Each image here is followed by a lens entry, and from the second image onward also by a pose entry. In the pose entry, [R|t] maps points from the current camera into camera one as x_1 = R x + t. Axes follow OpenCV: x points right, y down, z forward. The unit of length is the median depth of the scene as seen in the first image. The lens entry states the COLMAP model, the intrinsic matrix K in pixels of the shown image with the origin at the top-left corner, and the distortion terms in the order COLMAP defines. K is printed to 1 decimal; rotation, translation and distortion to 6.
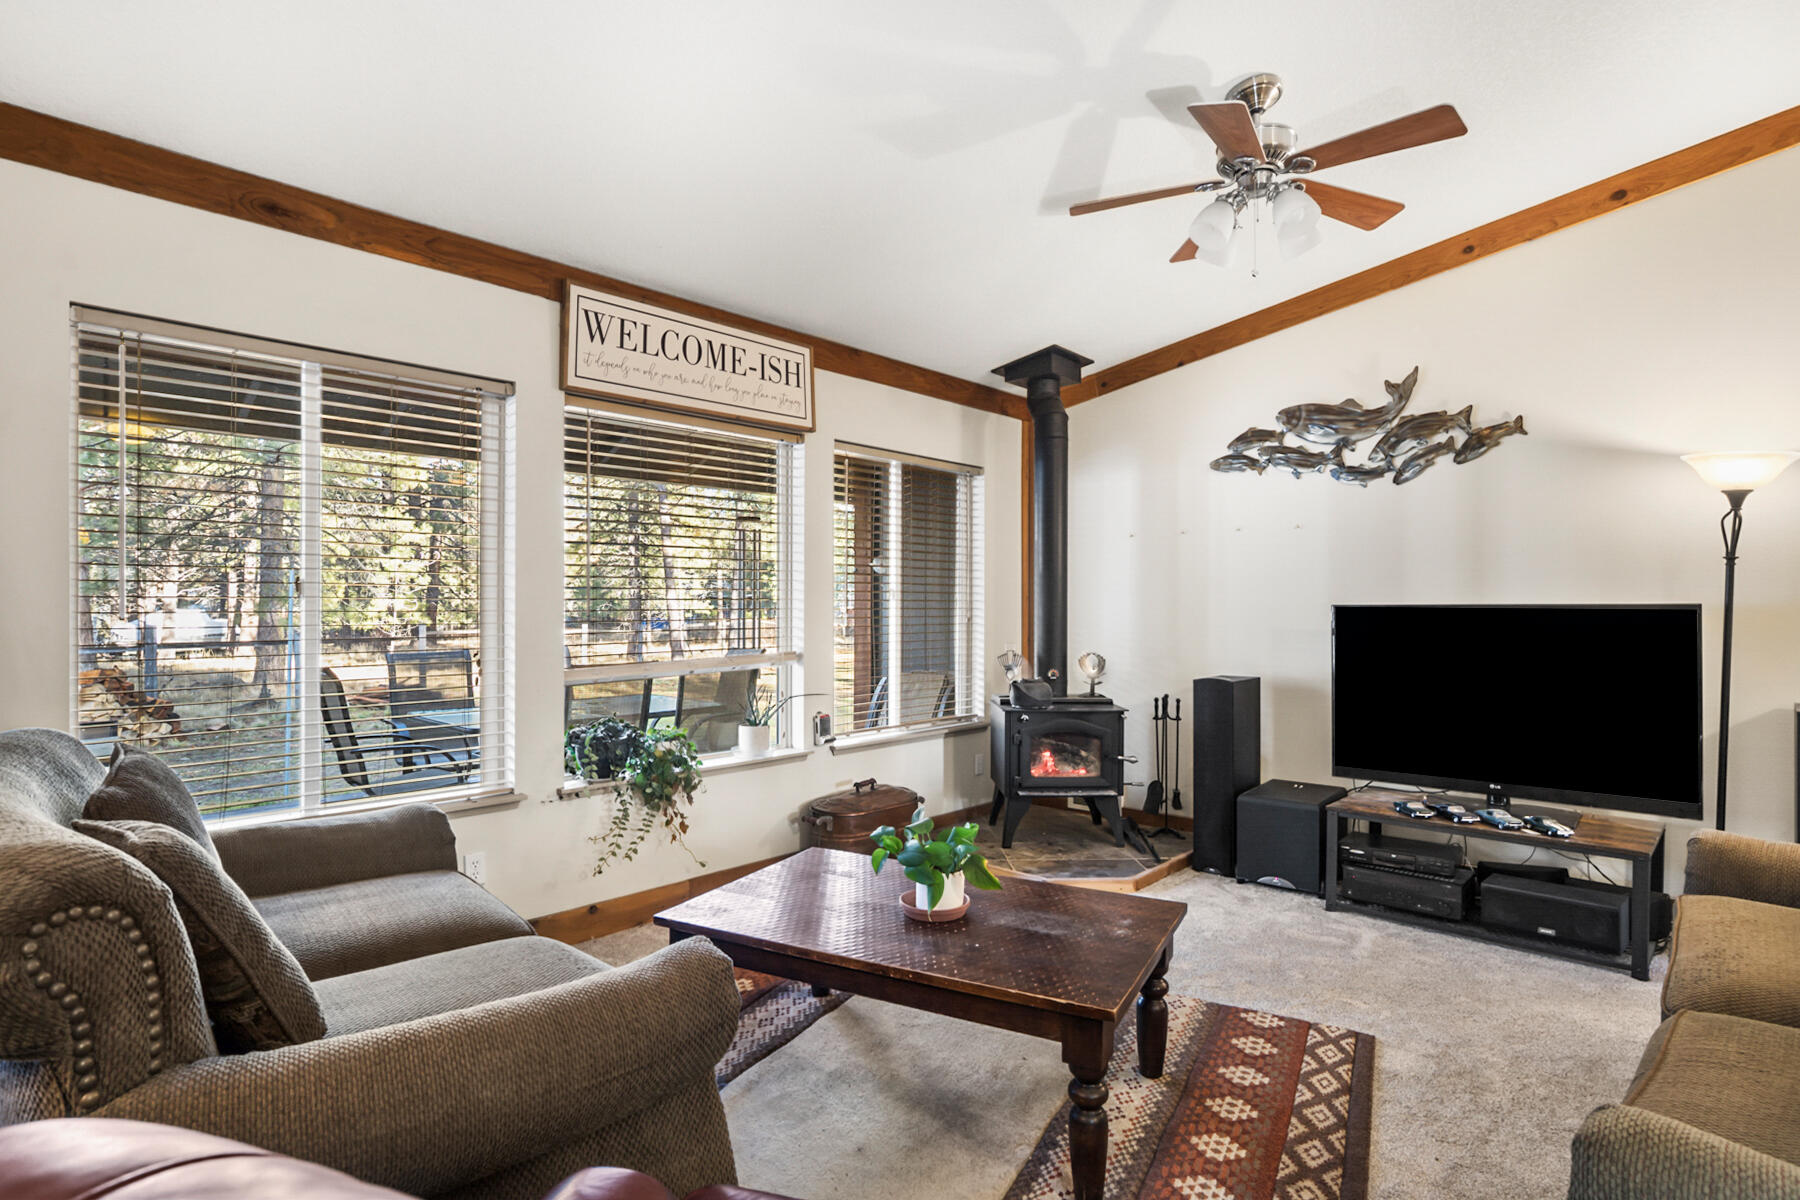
lens RADIAL K [[909.0, 0, 905.3], [0, 909.0, 602.3], [0, 0, 1]] dist [-0.025668, 0.013274]
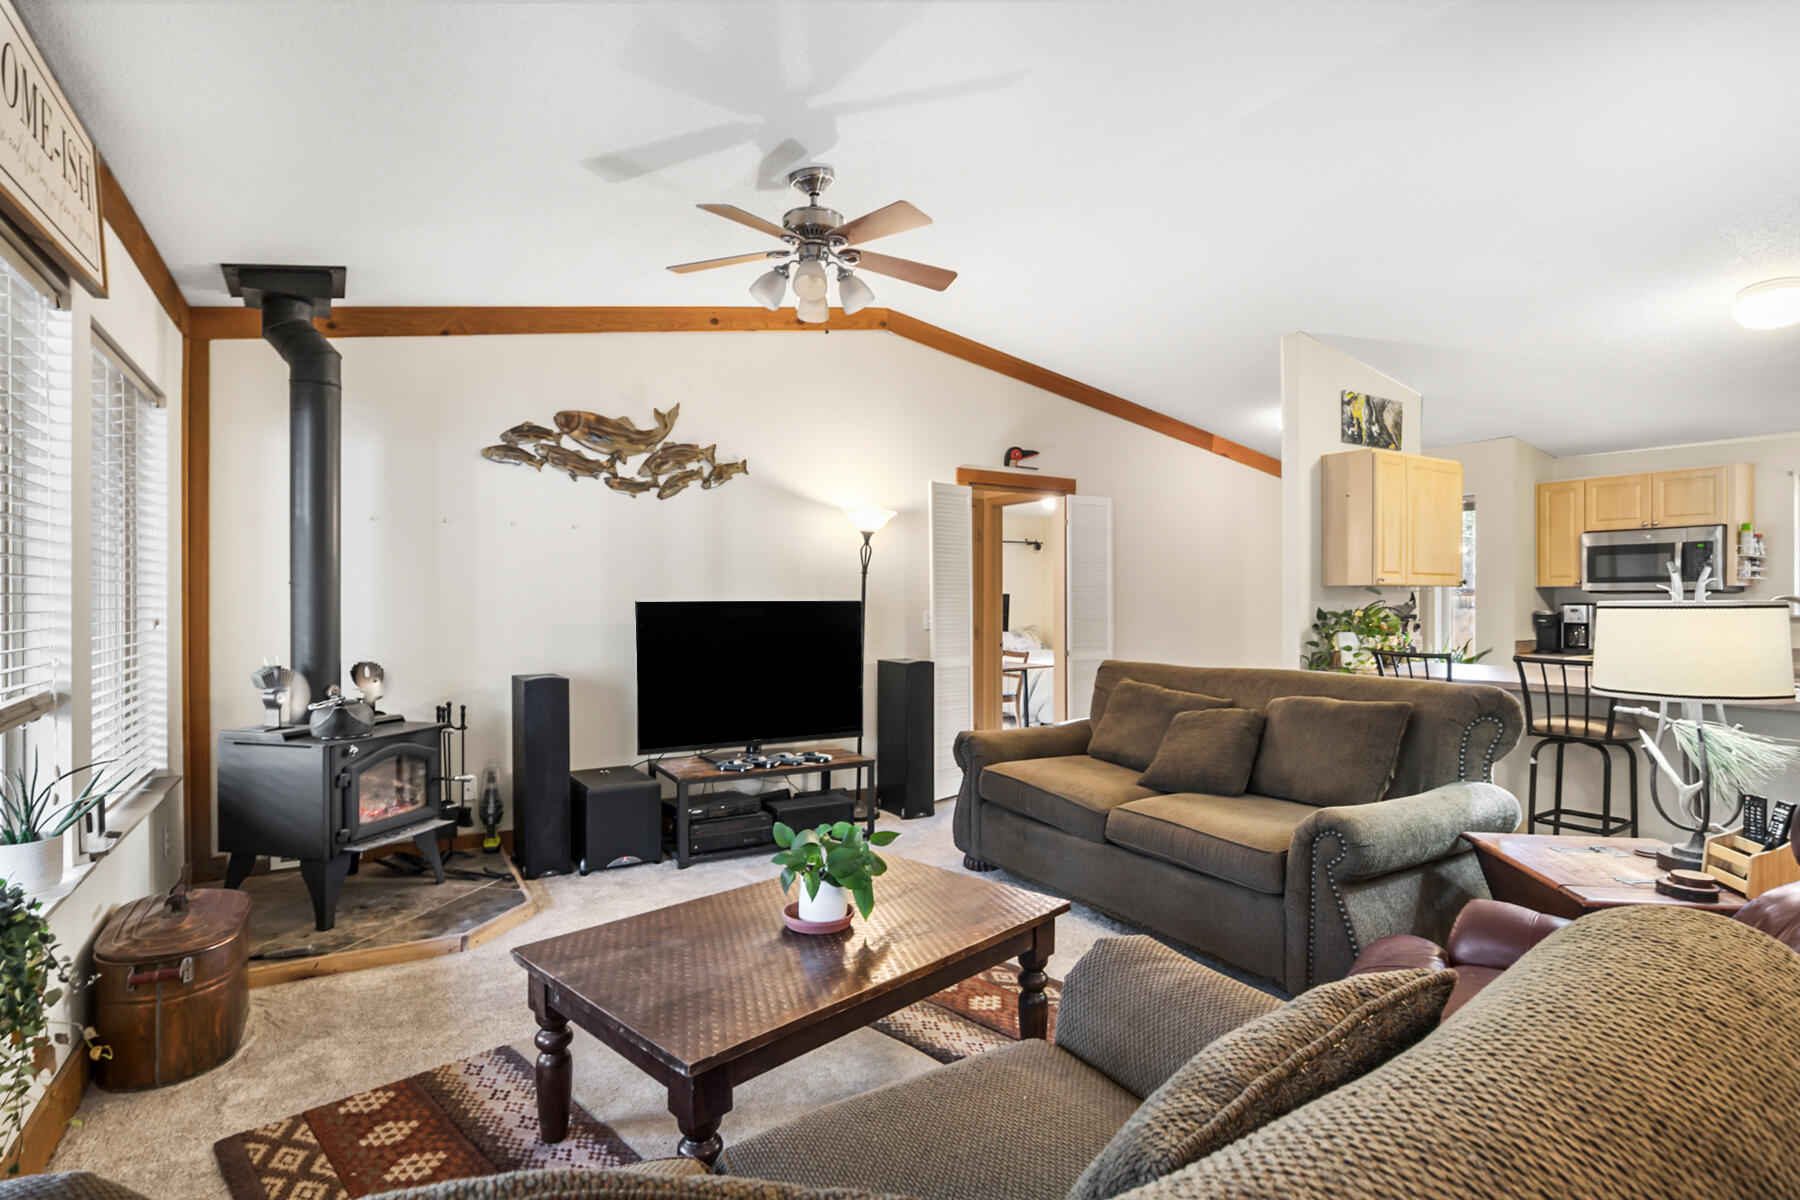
lens RADIAL K [[909.0, 0, 905.3], [0, 909.0, 602.3], [0, 0, 1]] dist [-0.025668, 0.013274]
pose [[0.276767, -0.003601, 0.960930, -0.492975], [-0.006019, 0.999967, 0.005481, -0.004740], [-0.960918, -0.007301, 0.276736, 0.361700]]
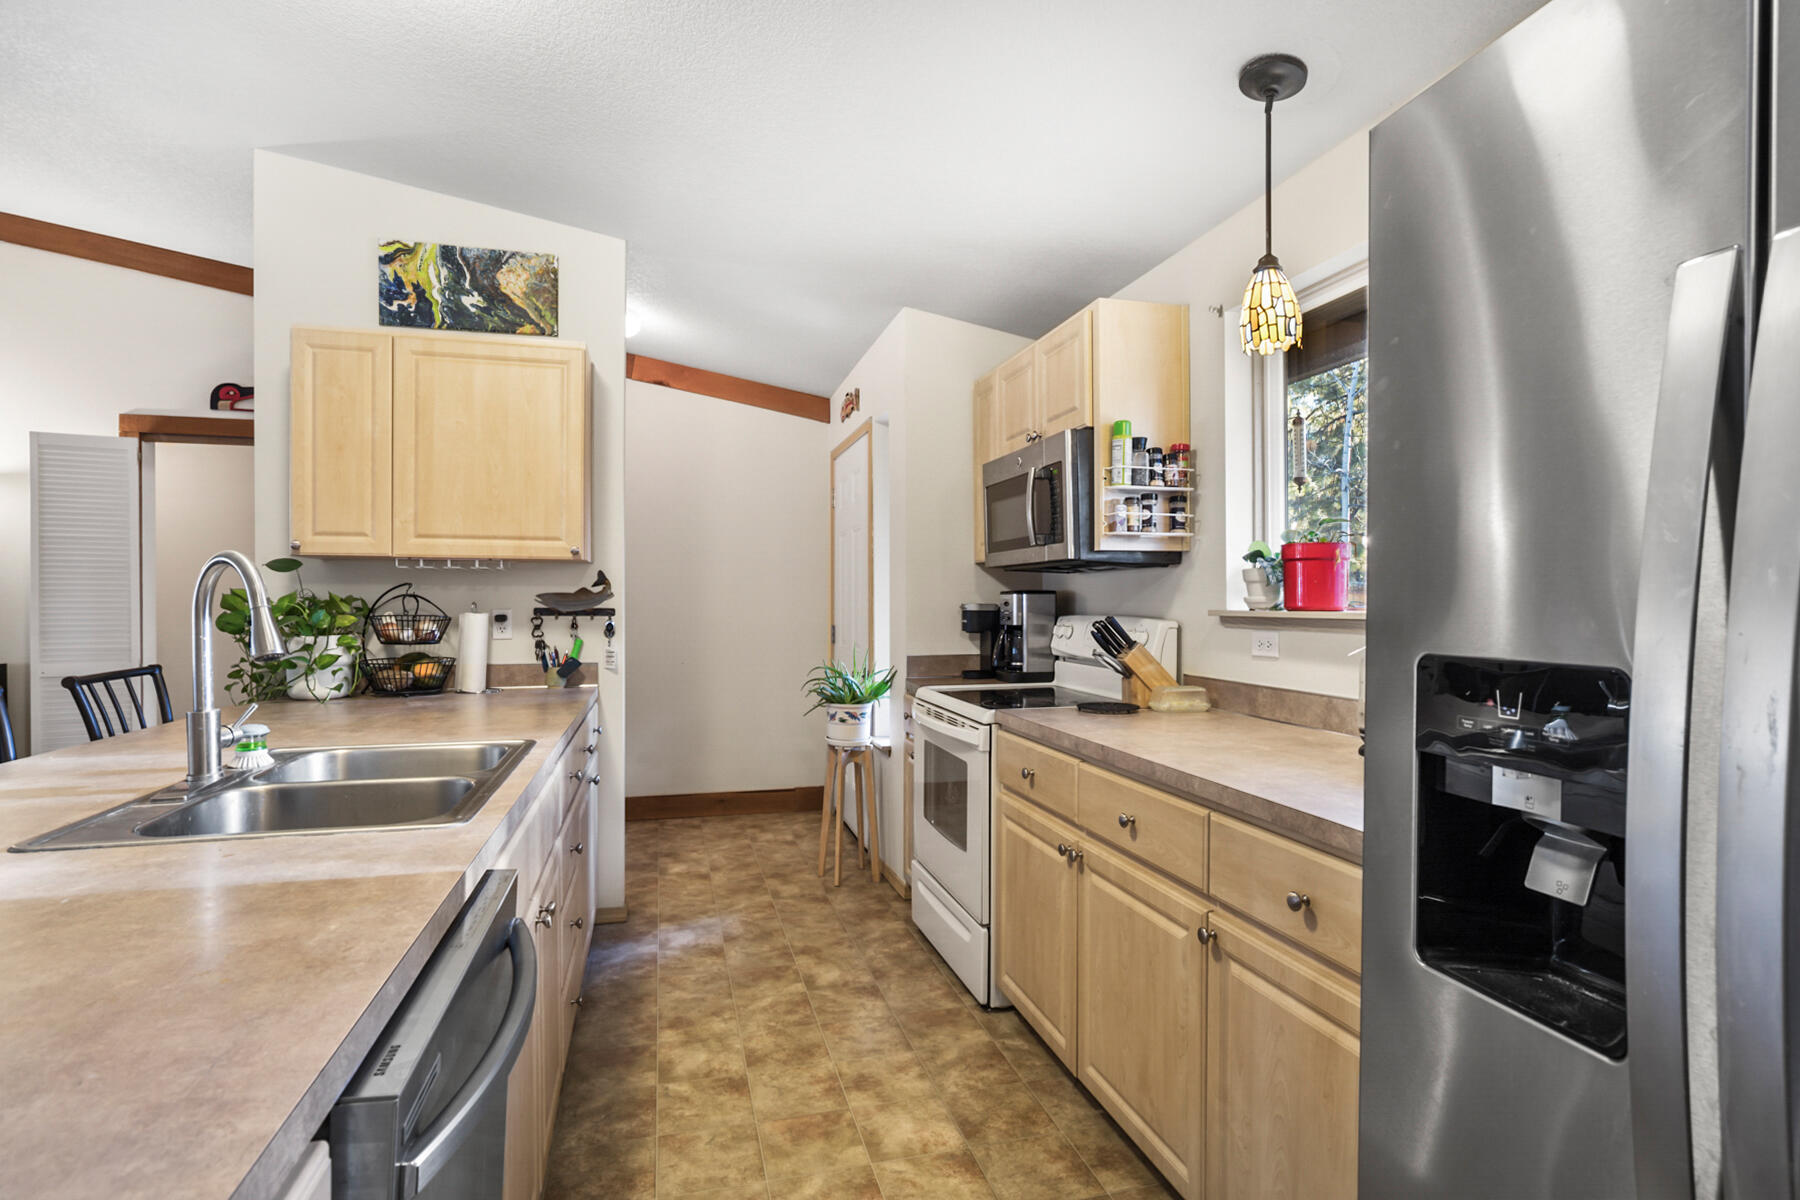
lens RADIAL K [[903.0, 0, 916.5], [0, 903.0, 601.5], [0, 0, 1]] dist [-0.025692, 0.001372]
pose [[0.525345, -0.002502, 0.850885, 0.483280], [-0.004566, 0.999973, 0.005760, 0.004283], [-0.850877, -0.006912, 0.525320, -0.665424]]
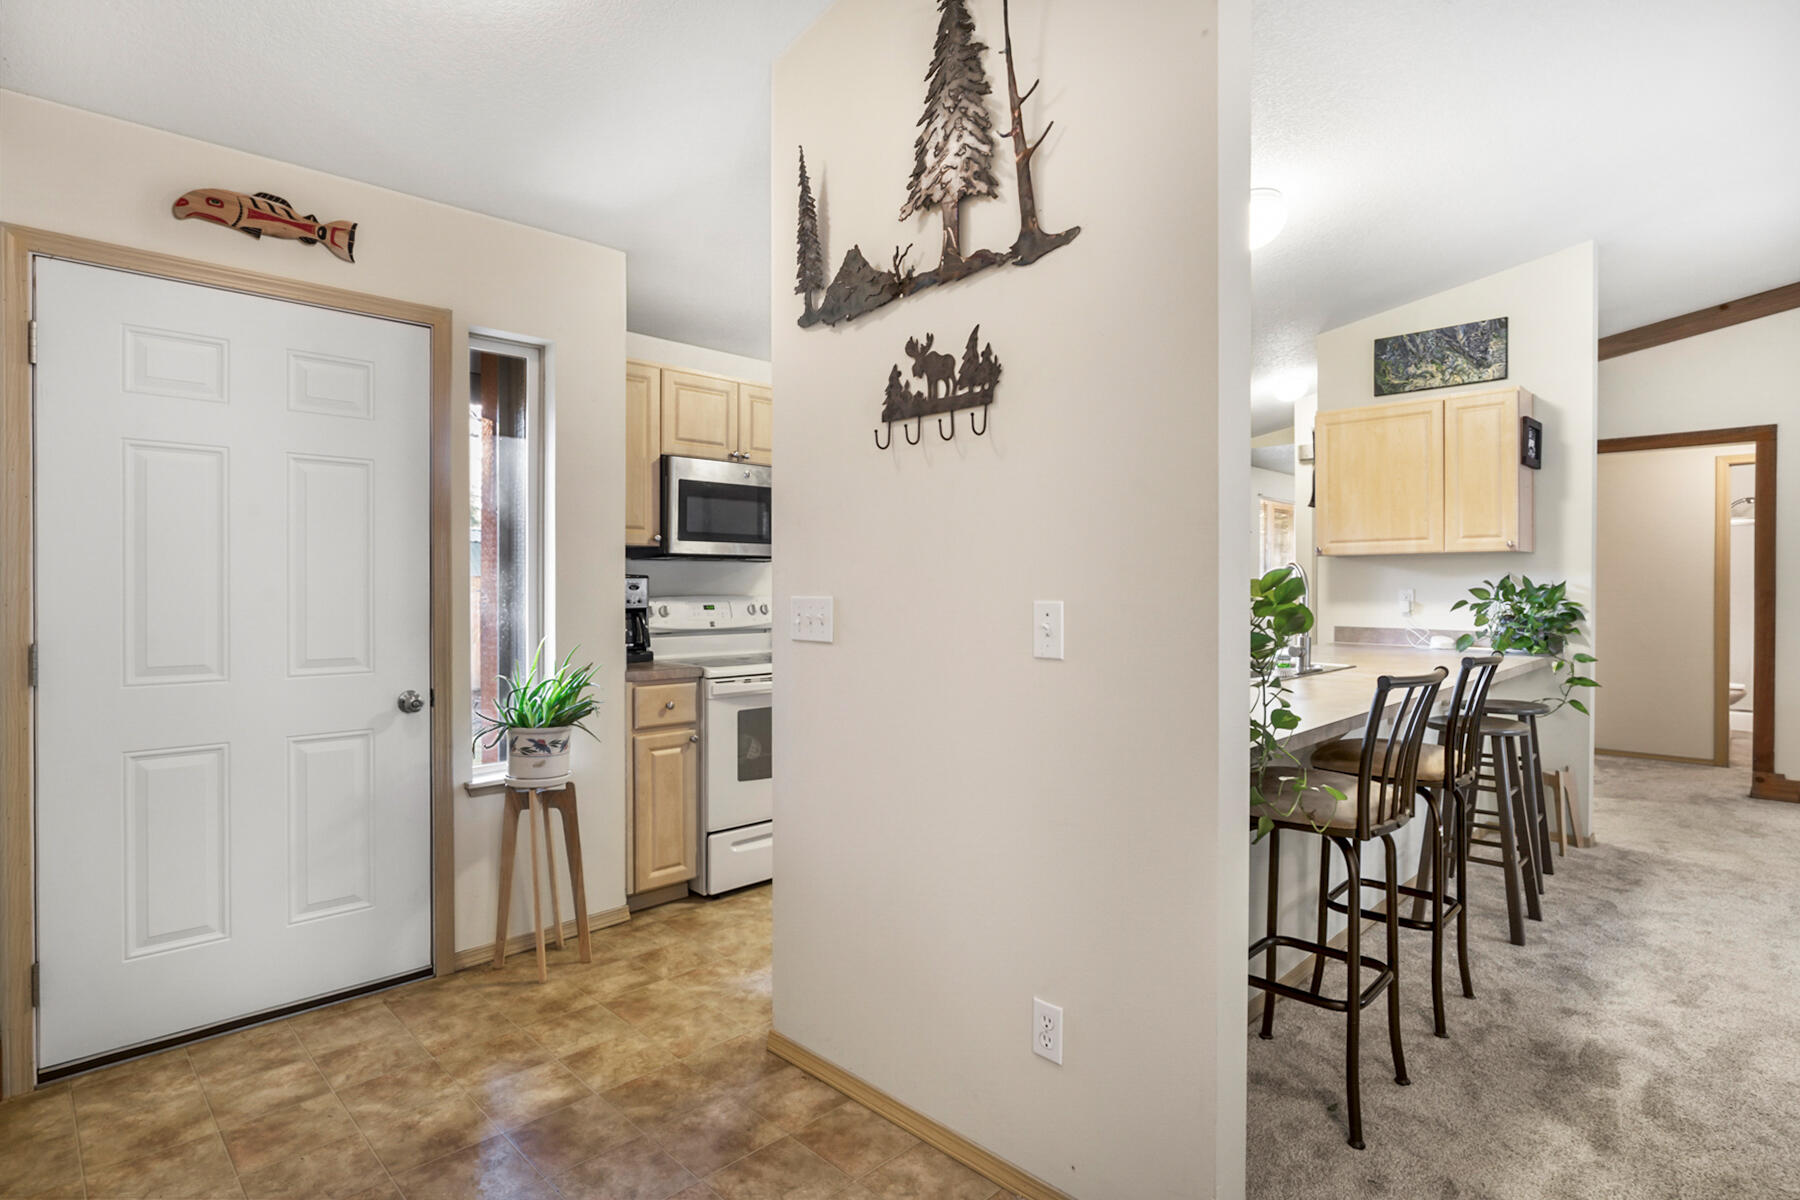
lens RADIAL K [[911.8, 0, 904.1], [0, 911.8, 589.6], [0, 0, 1]] dist [-0.022260, 0.010392]
pose [[-0.999151, -0.000865, 0.041184, 0.950687], [-0.000792, 0.999998, 0.001792, 0.010877], [-0.041186, 0.001757, -0.999150, 0.576169]]
